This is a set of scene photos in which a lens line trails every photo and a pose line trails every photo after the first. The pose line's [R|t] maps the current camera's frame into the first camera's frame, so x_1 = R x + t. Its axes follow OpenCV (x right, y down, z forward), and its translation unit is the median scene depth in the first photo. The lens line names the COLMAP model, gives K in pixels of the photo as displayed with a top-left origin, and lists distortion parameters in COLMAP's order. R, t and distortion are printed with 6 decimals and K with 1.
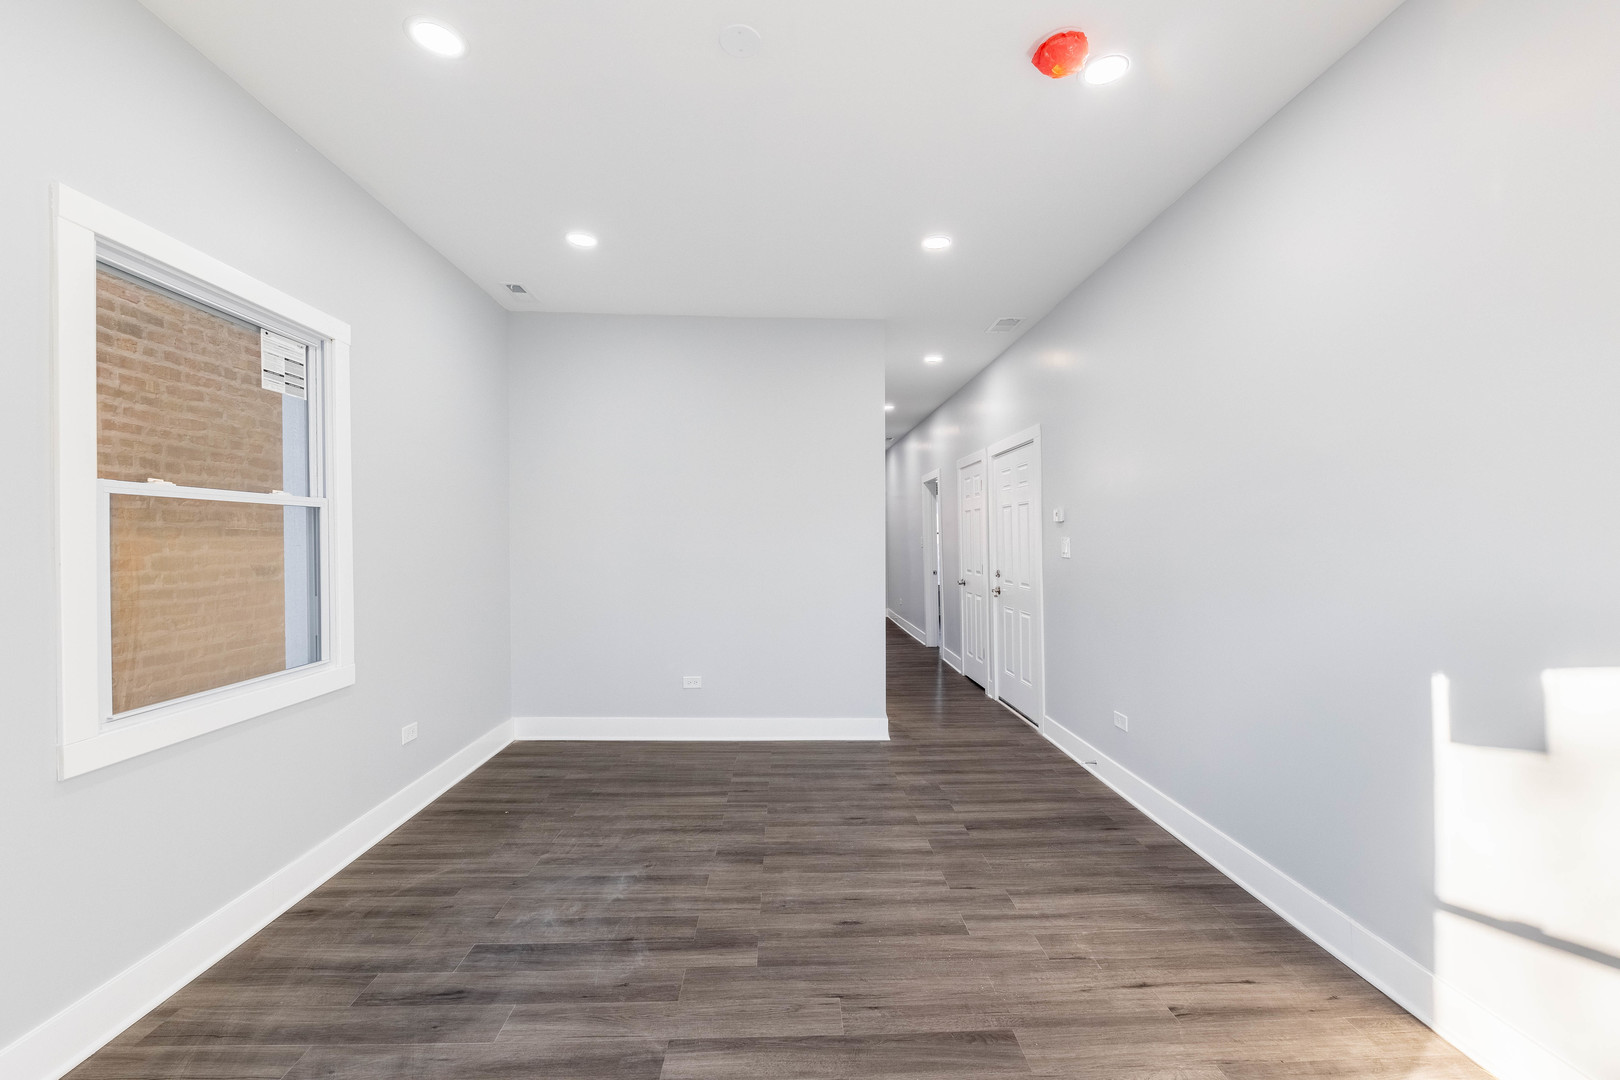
lens RADIAL K [[660.4, 0, 795.0], [0, 660.4, 534.0], [0, 0, 1]] dist [0.001894, -0.003852]
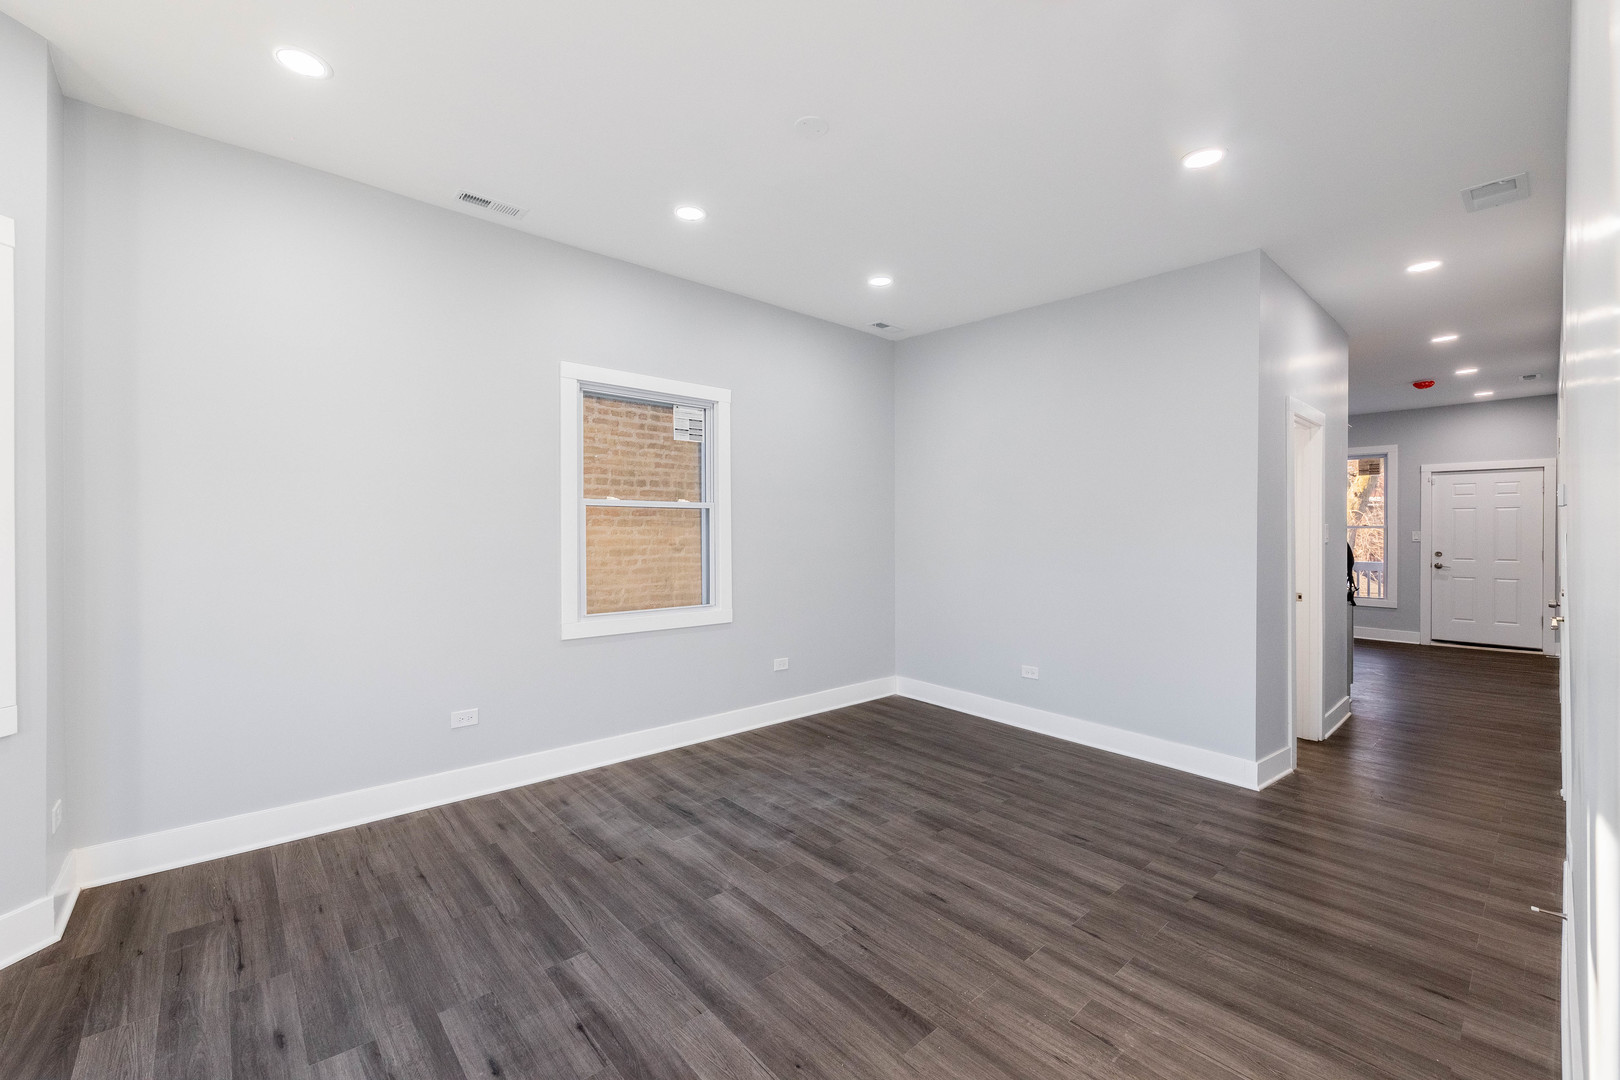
lens RADIAL K [[660.4, 0, 795.0], [0, 660.4, 534.0], [0, 0, 1]] dist [0.001894, -0.003852]
pose [[0.630964, 0.012828, -0.775706, 0.676645], [-0.000377, 0.999868, 0.016228, -0.005037], [0.775812, -0.009947, 0.630886, 0.151804]]
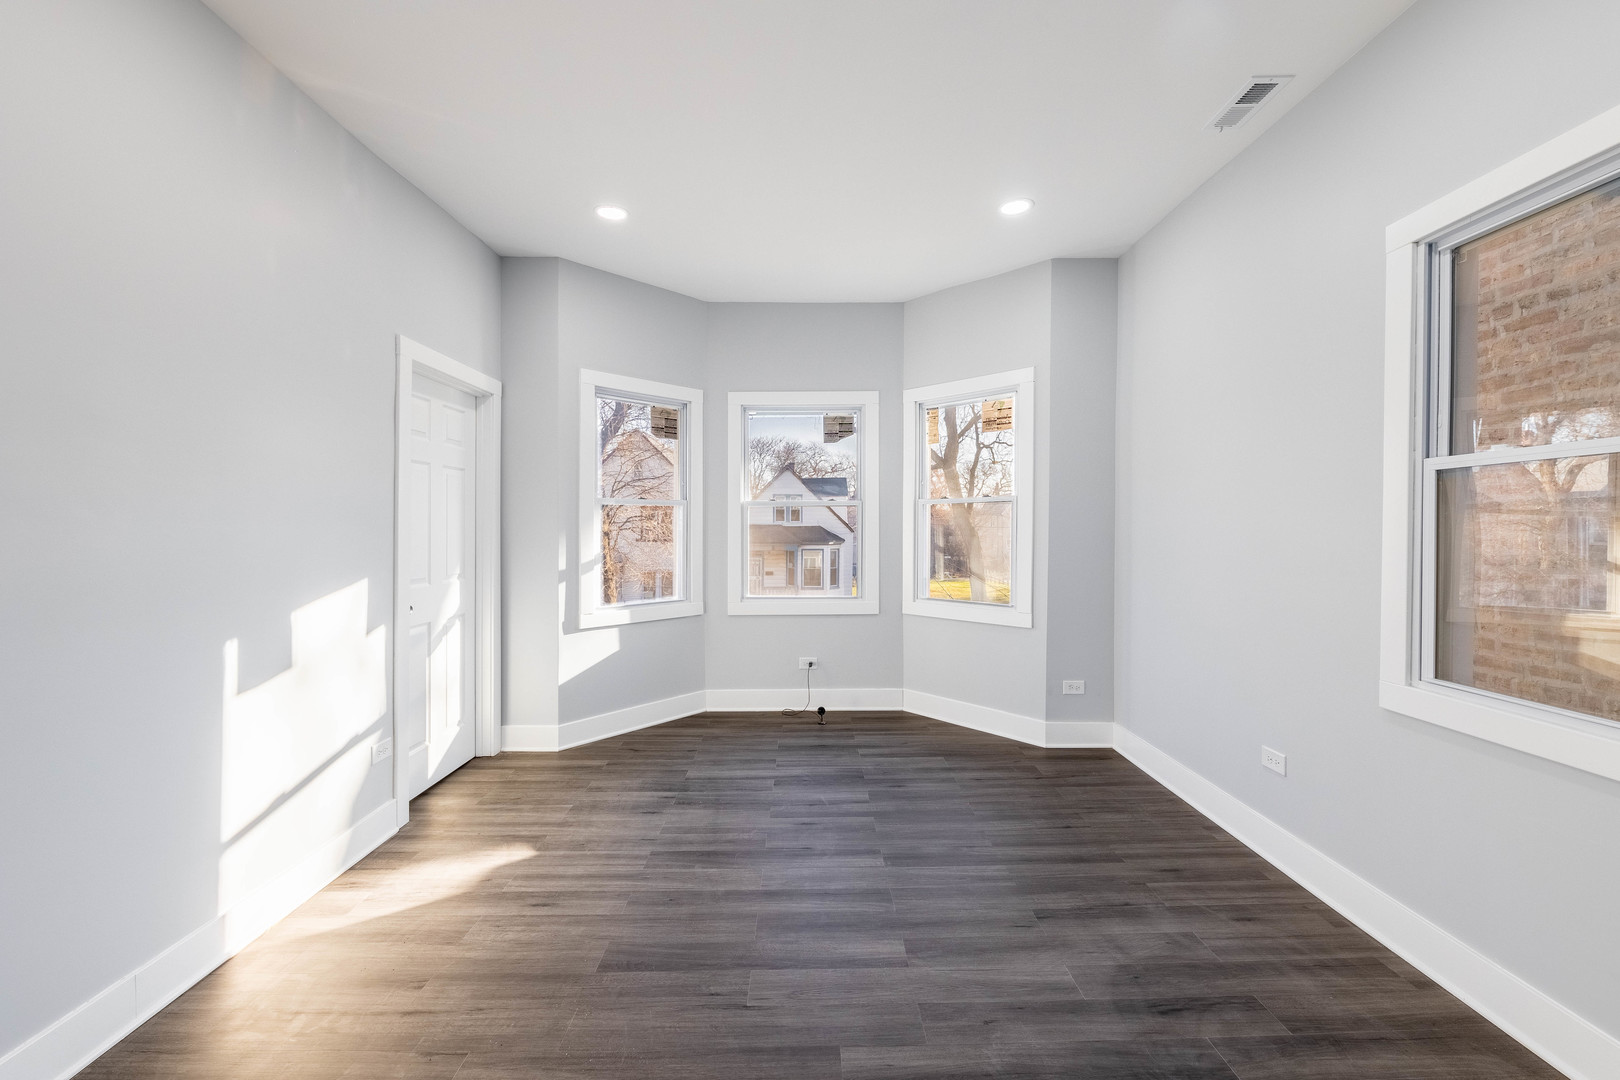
lens RADIAL K [[630.4, 0, 810.0], [0, 630.4, 540.0], [0, 0, 1]] dist [0.001191, -0.003060]
pose [[-0.999935, 0.007719, 0.008374, -0.026686], [0.007755, 0.999960, 0.004372, 0.027964], [-0.008340, 0.004436, -0.999955, 1.438136]]
